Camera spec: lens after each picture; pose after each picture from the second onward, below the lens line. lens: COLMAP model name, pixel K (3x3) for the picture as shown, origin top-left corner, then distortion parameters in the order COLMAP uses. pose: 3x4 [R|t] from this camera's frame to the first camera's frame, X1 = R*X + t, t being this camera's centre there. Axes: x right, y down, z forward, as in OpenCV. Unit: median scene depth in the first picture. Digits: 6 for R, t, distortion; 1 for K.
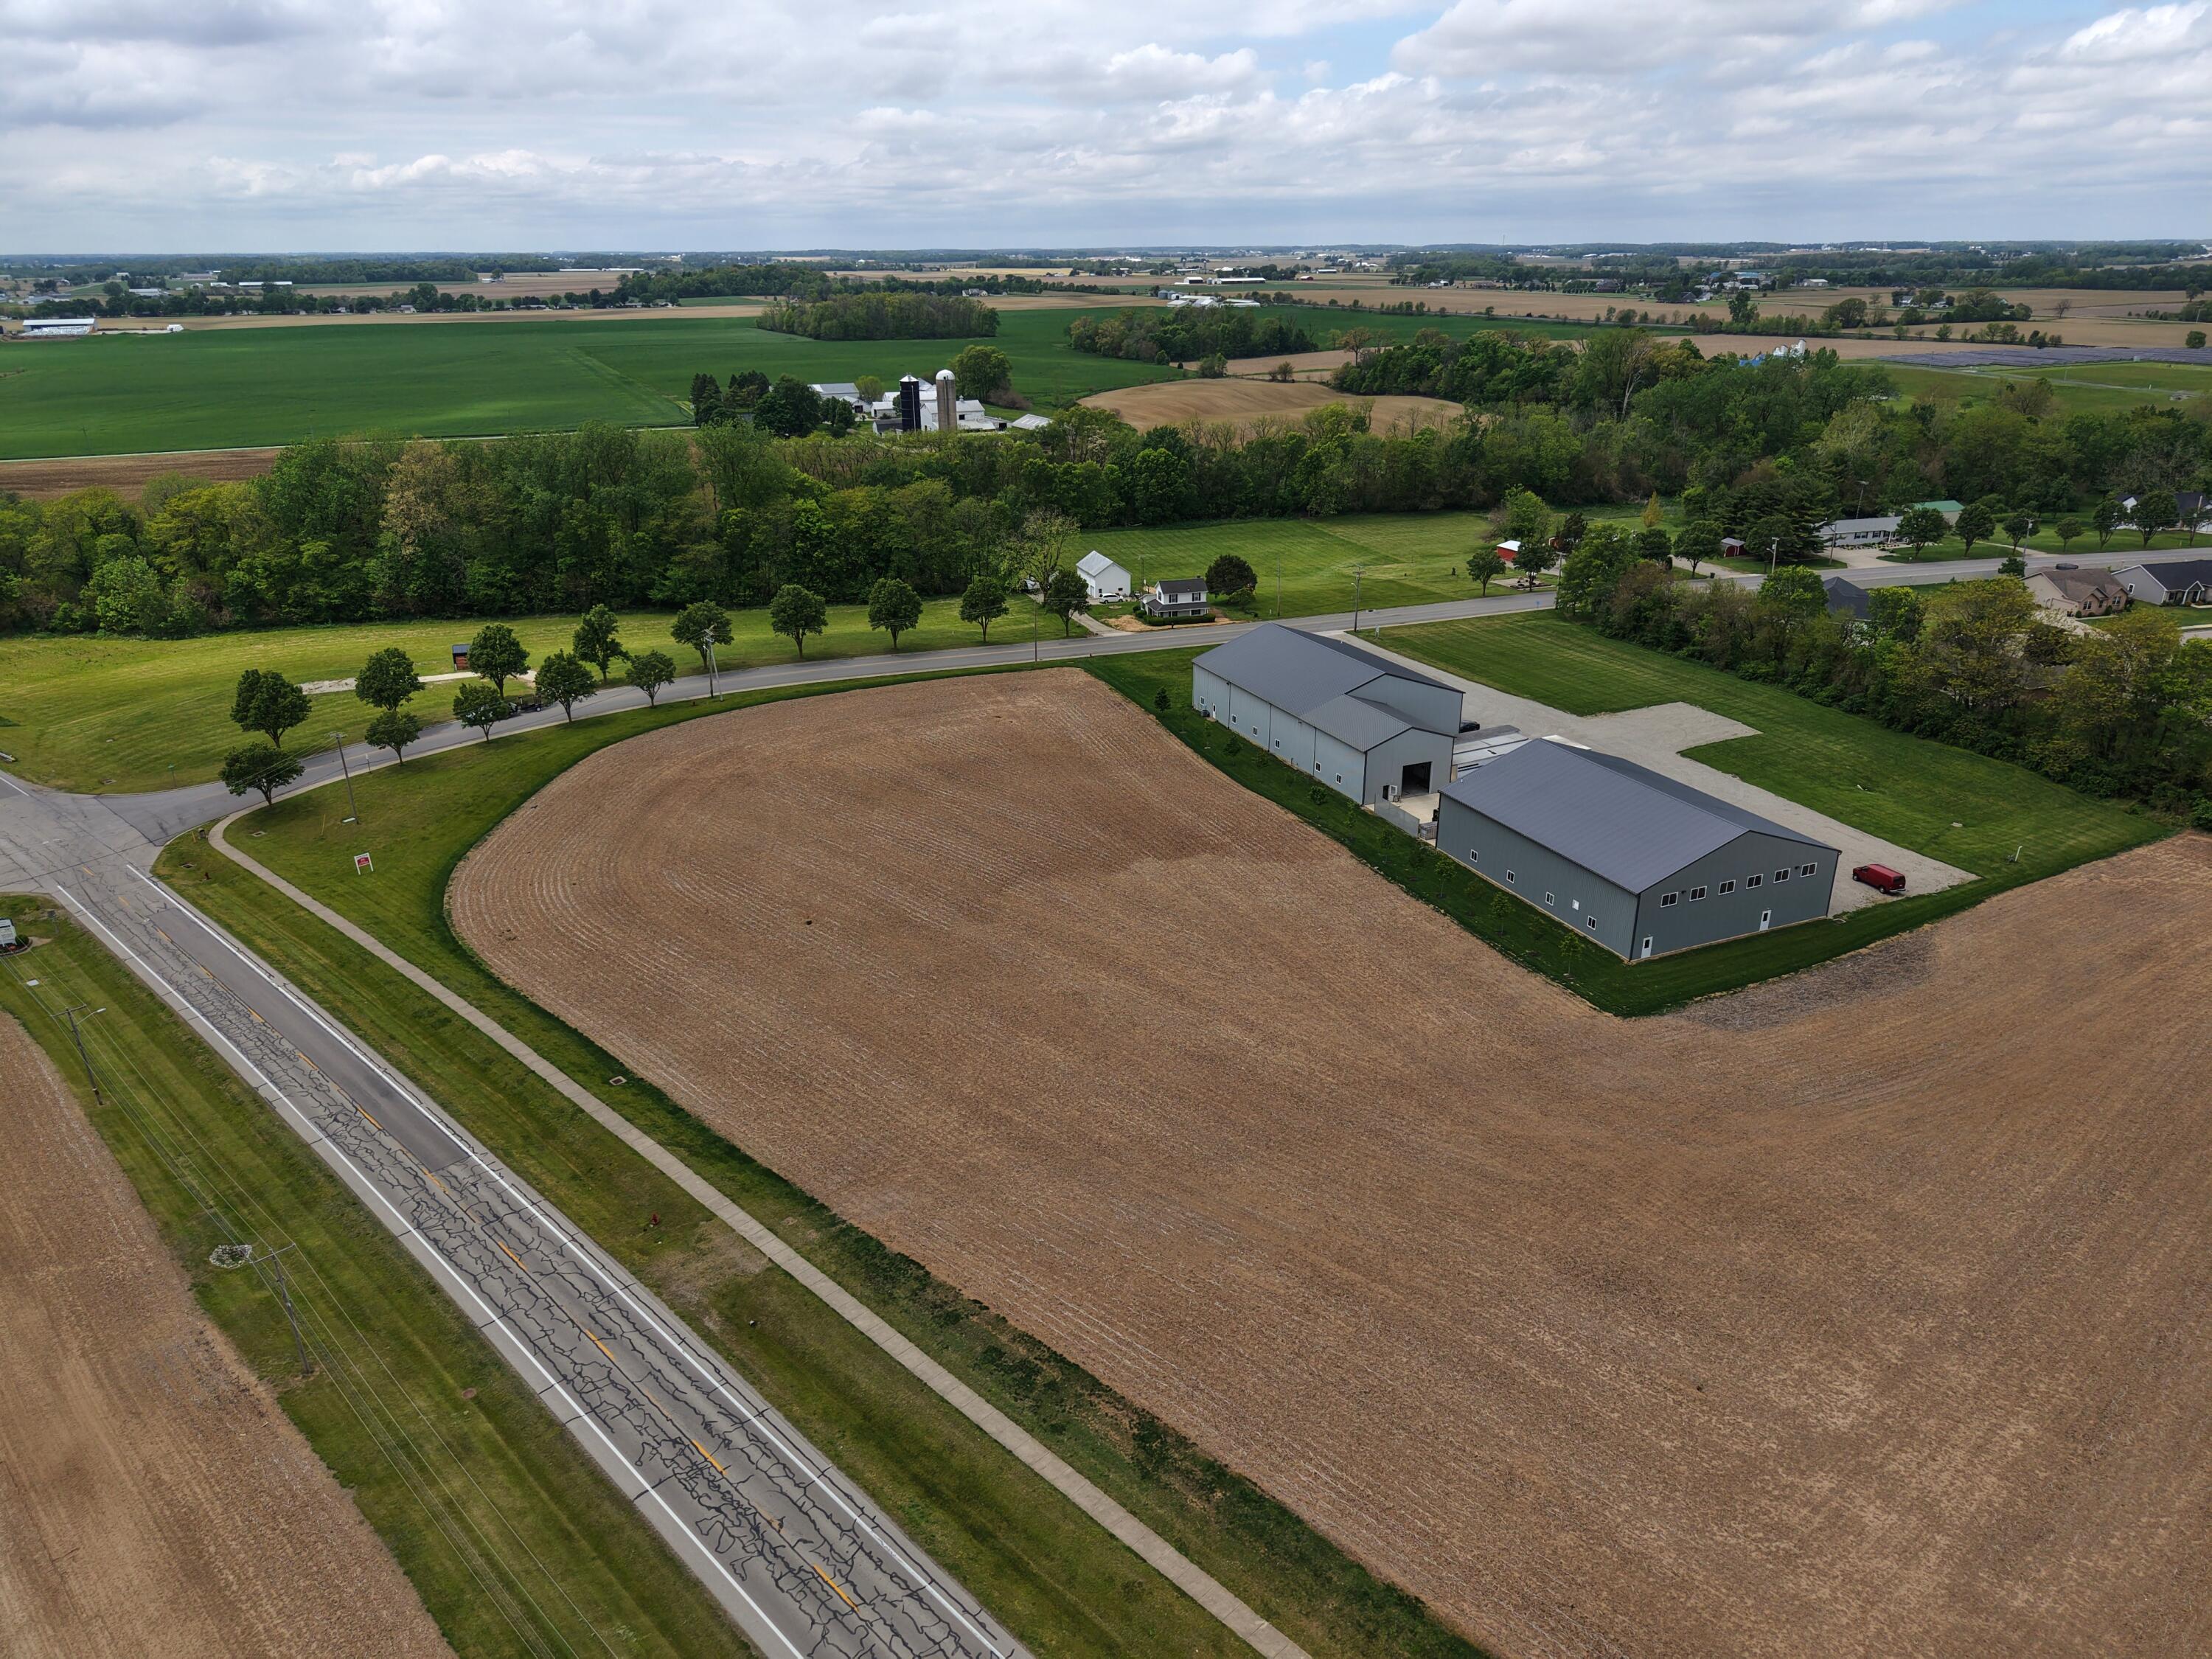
lens RADIAL K [[1466.4, 0, 1108.5], [0, 1466.4, 825.7], [0, 0, 1]] dist [0.020331, -0.015967]
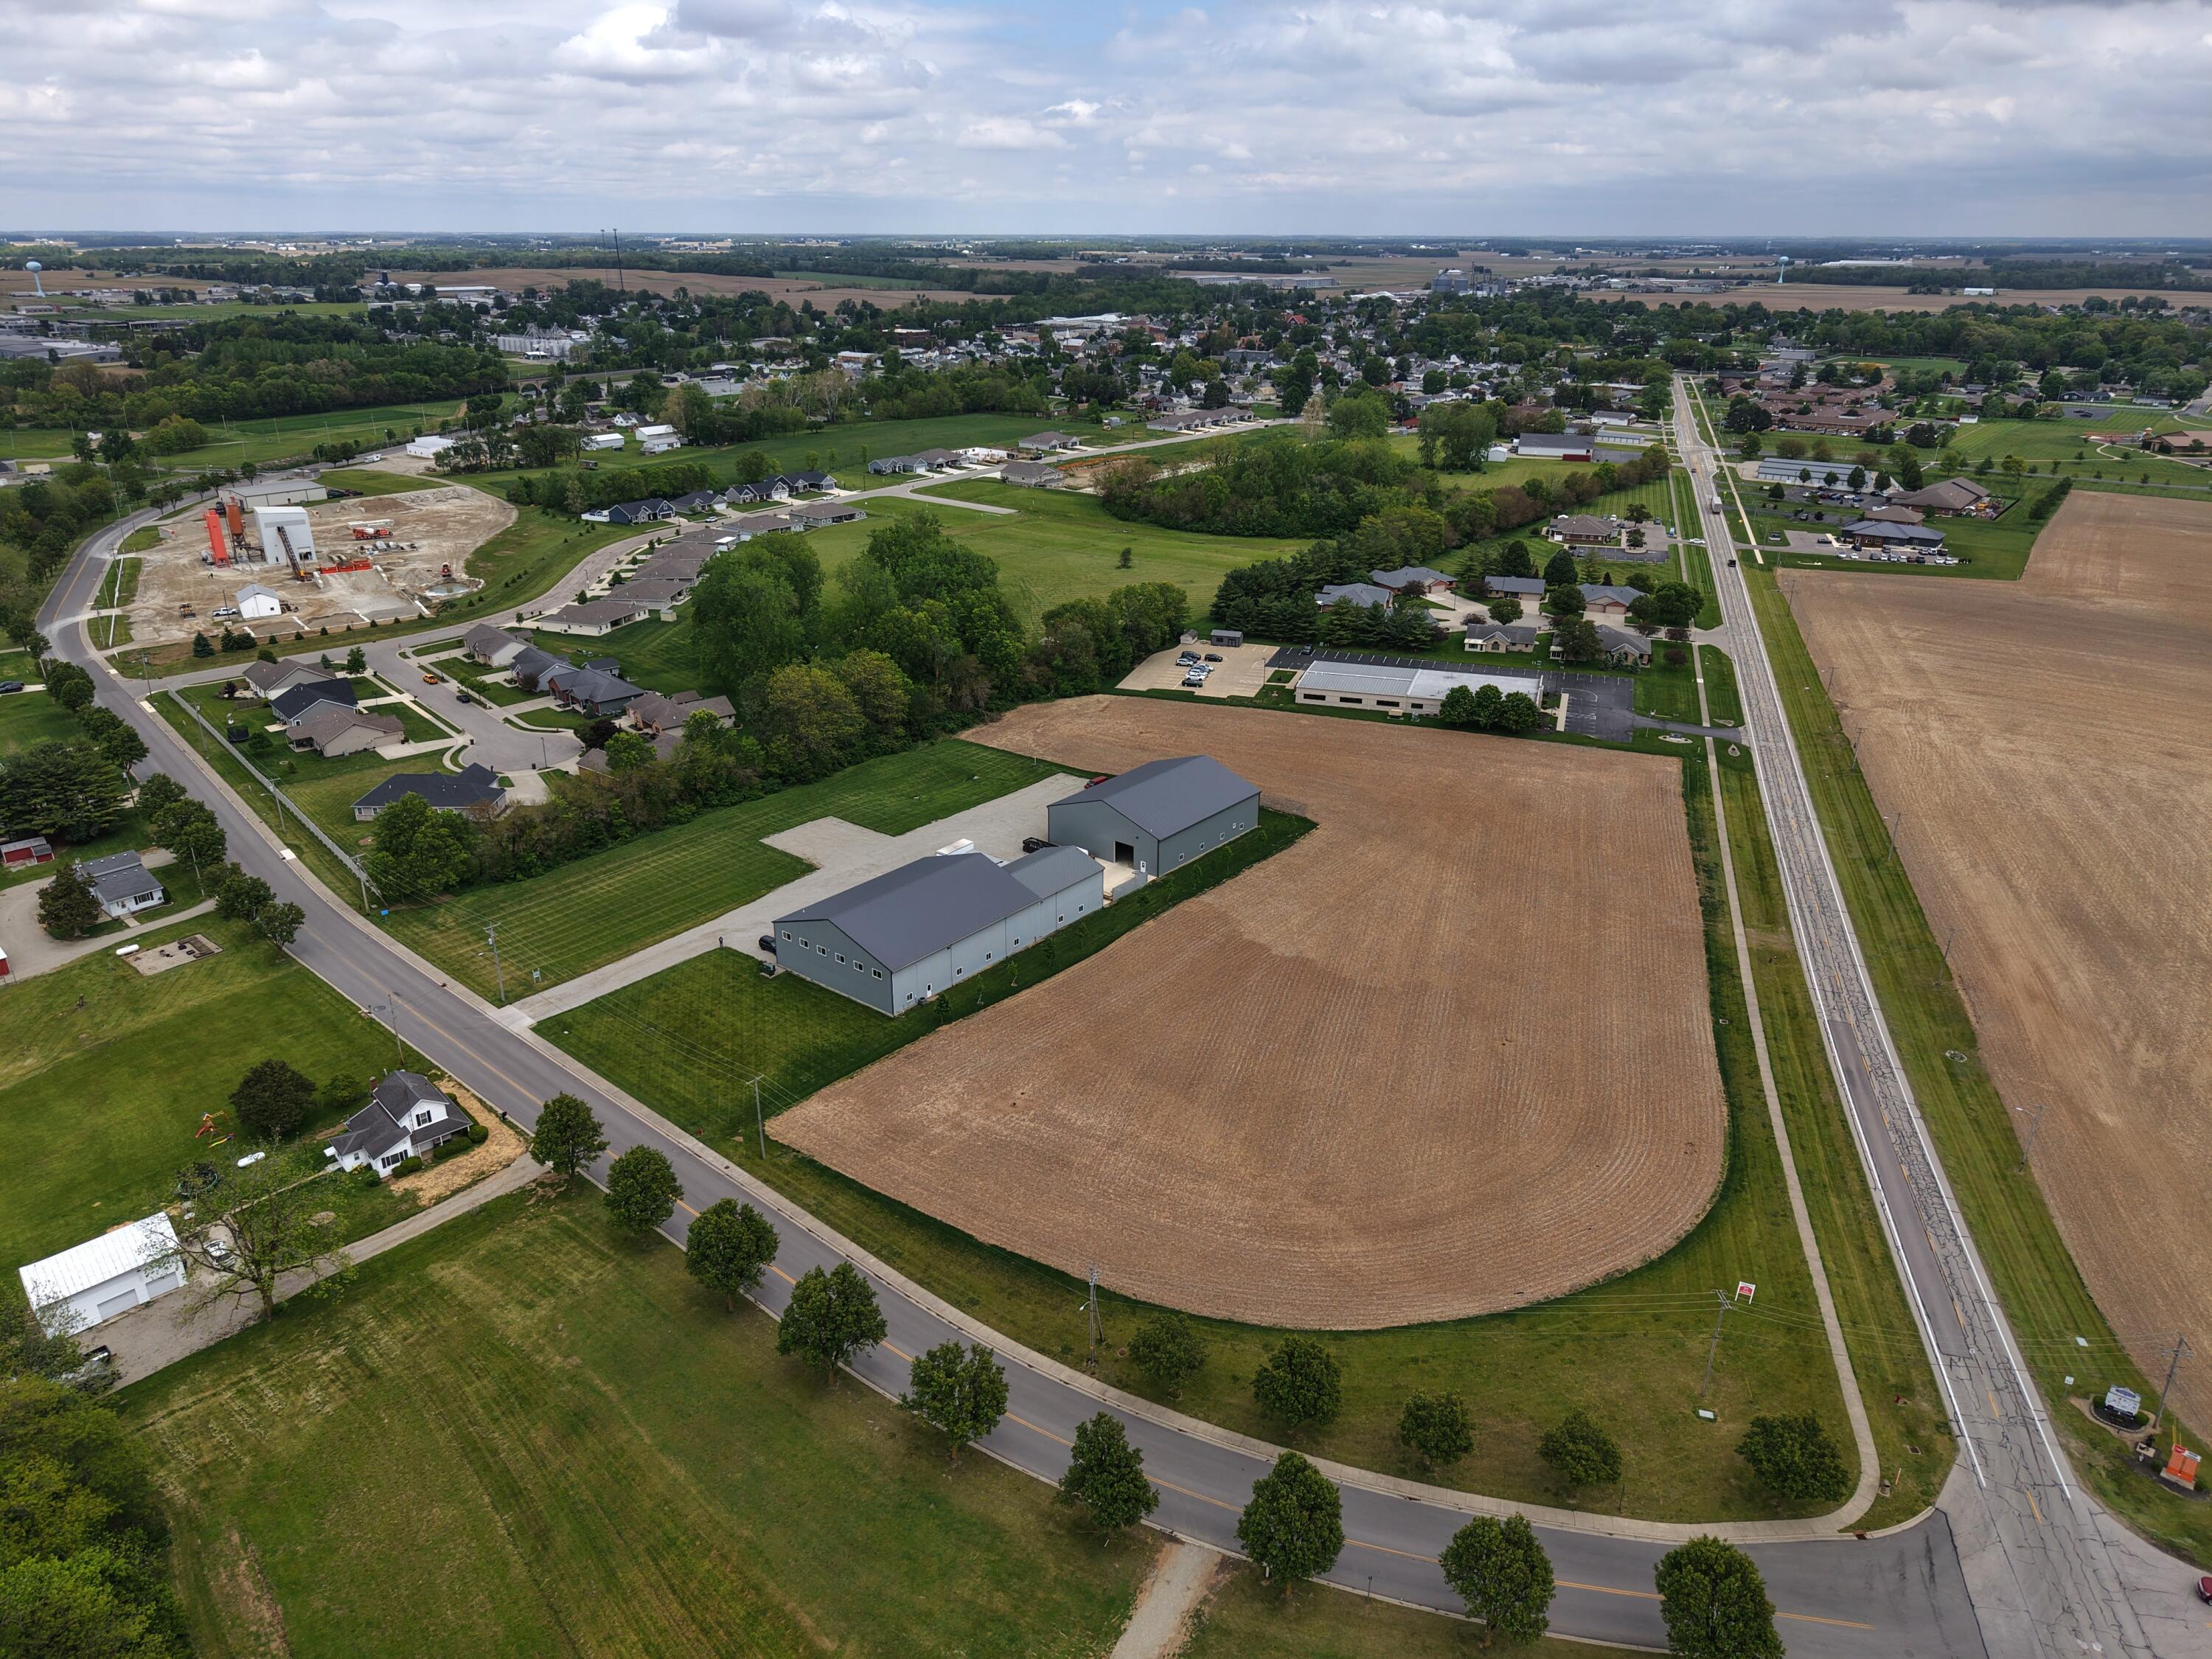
lens RADIAL K [[1466.4, 0, 1094.3], [0, 1466.4, 846.8], [0, 0, 1]] dist [0.020331, -0.015967]
pose [[-0.457788, -0.339230, 0.821798, -1.499701], [0.326656, 0.795514, 0.510346, -1.232179], [-0.826877, 0.502076, -0.253365, 2.177284]]
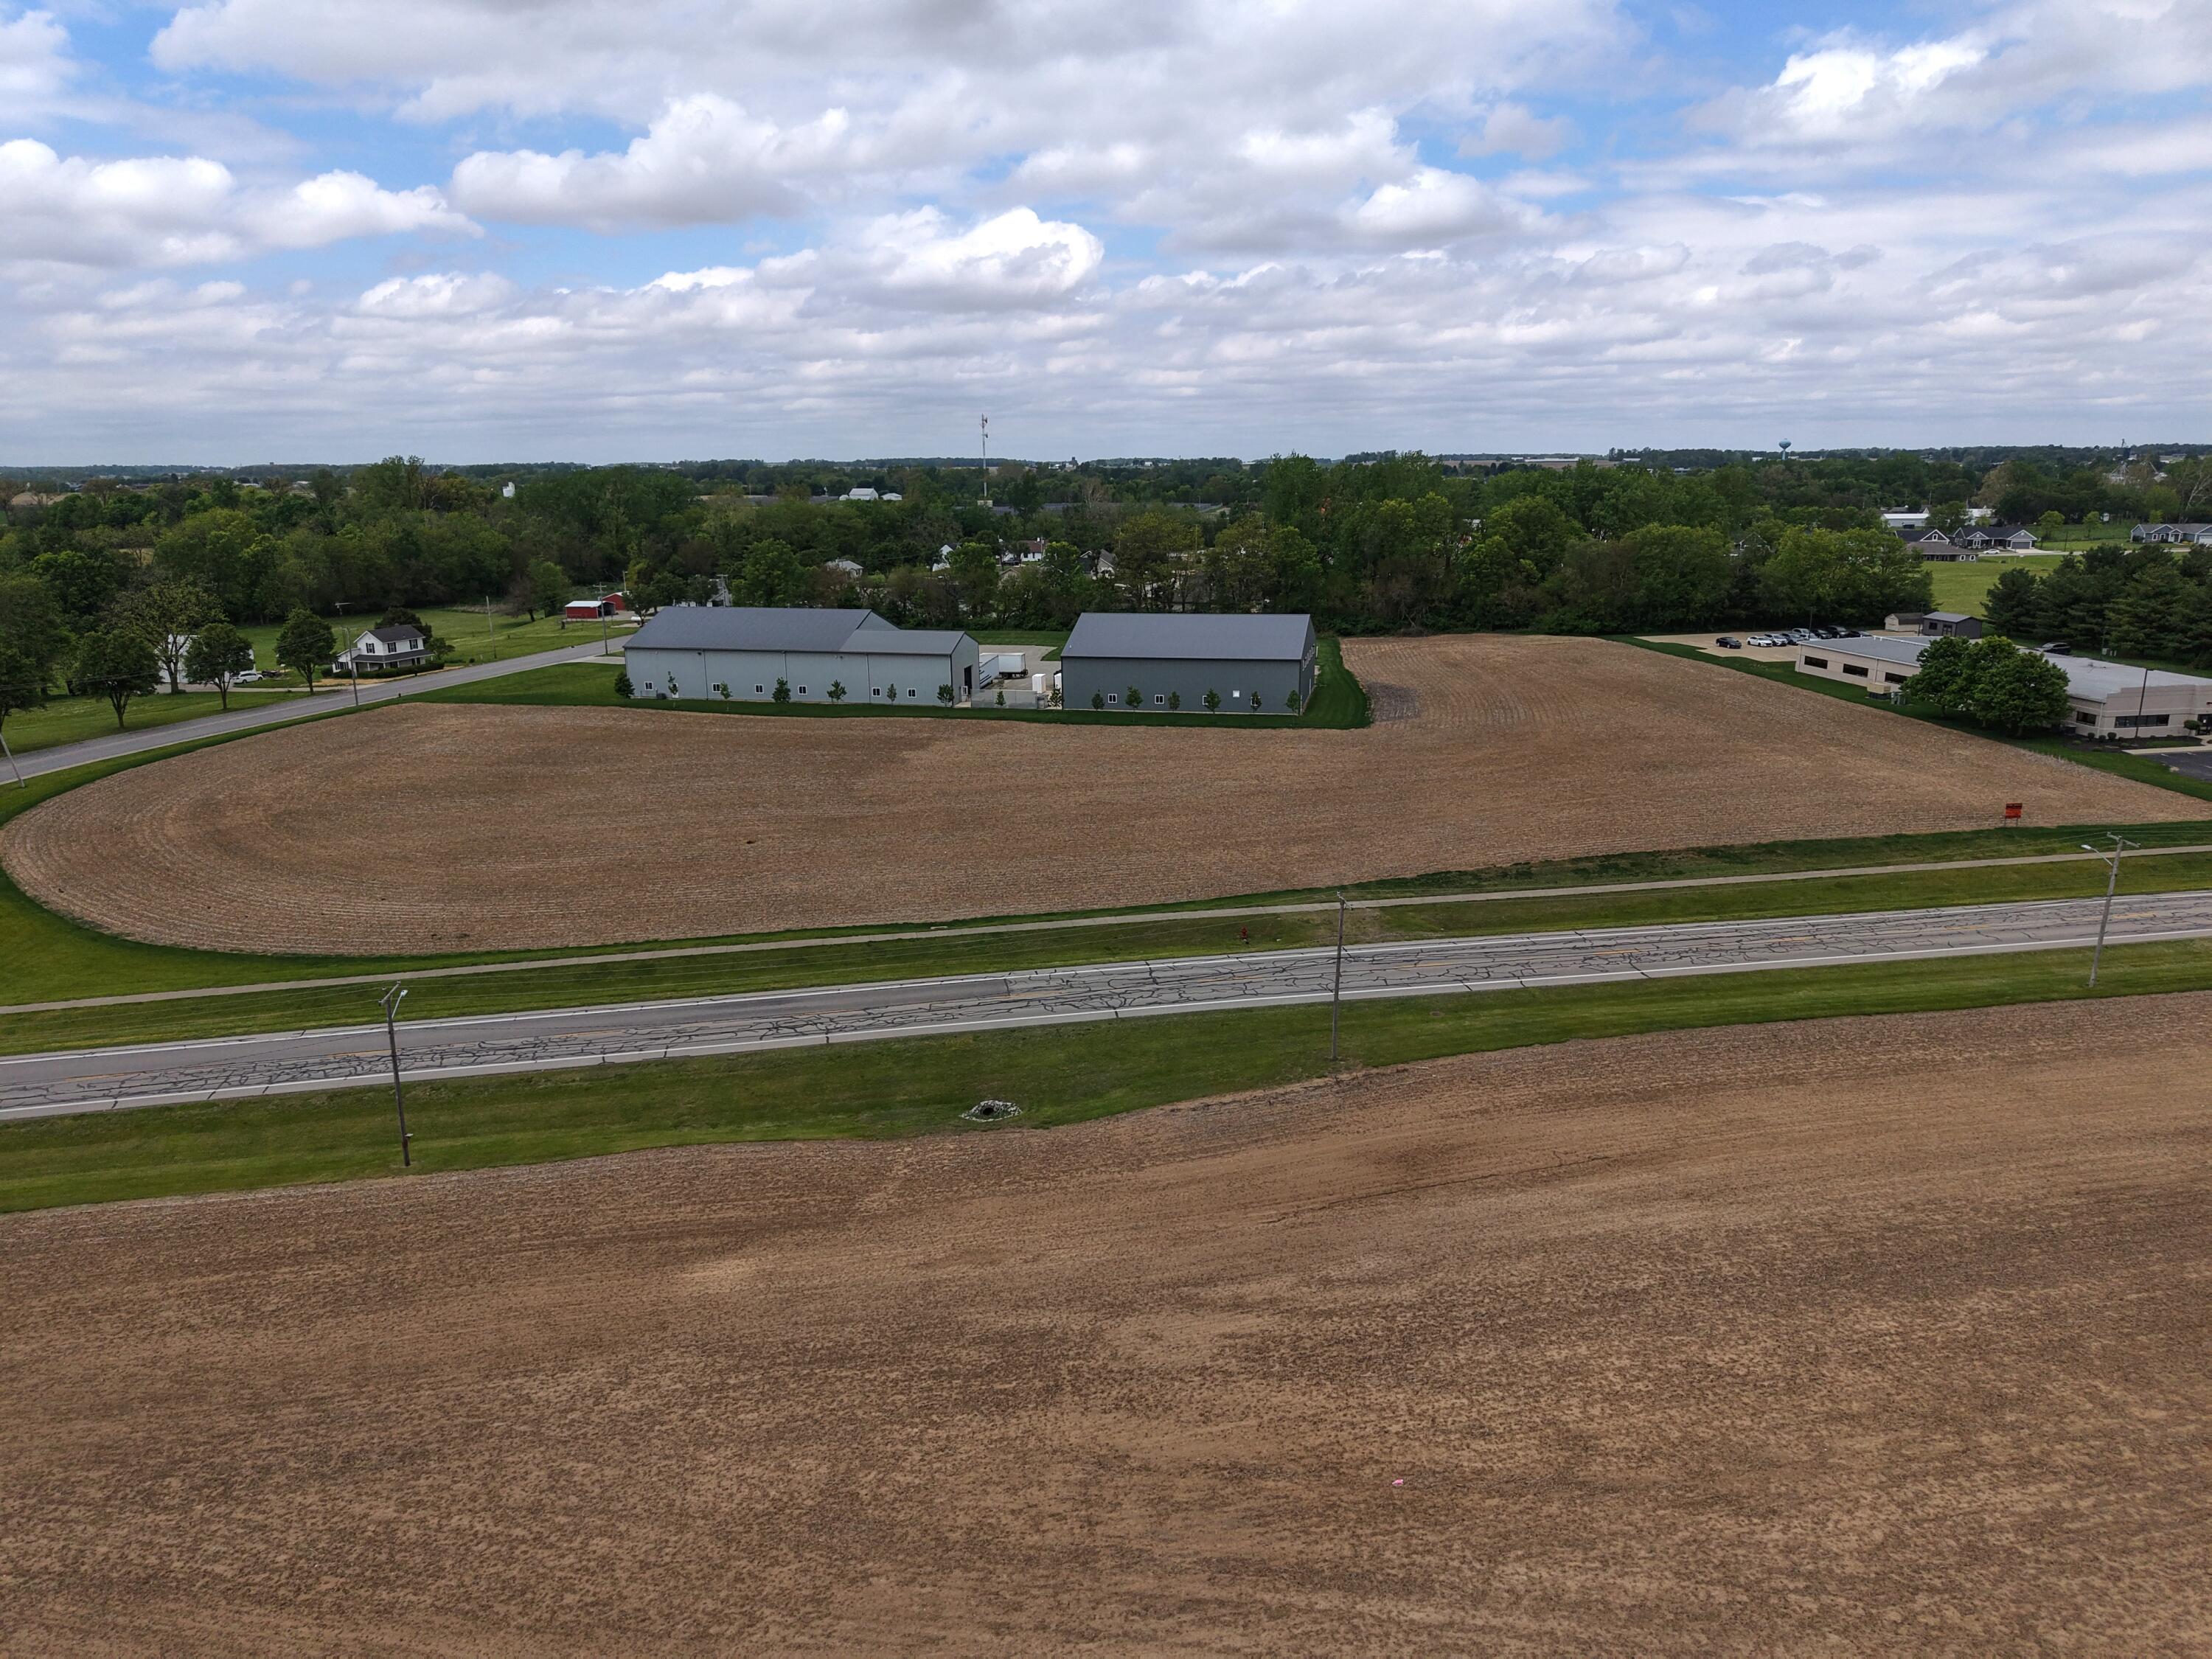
lens RADIAL K [[1466.4, 0, 1098.4], [0, 1466.4, 850.5], [0, 0, 1]] dist [0.020331, -0.015967]
pose [[0.580848, -0.208322, 0.786904, -1.061337], [0.303616, 0.952382, 0.028018, 0.151455], [-0.755270, 0.222643, 0.616440, 0.443346]]
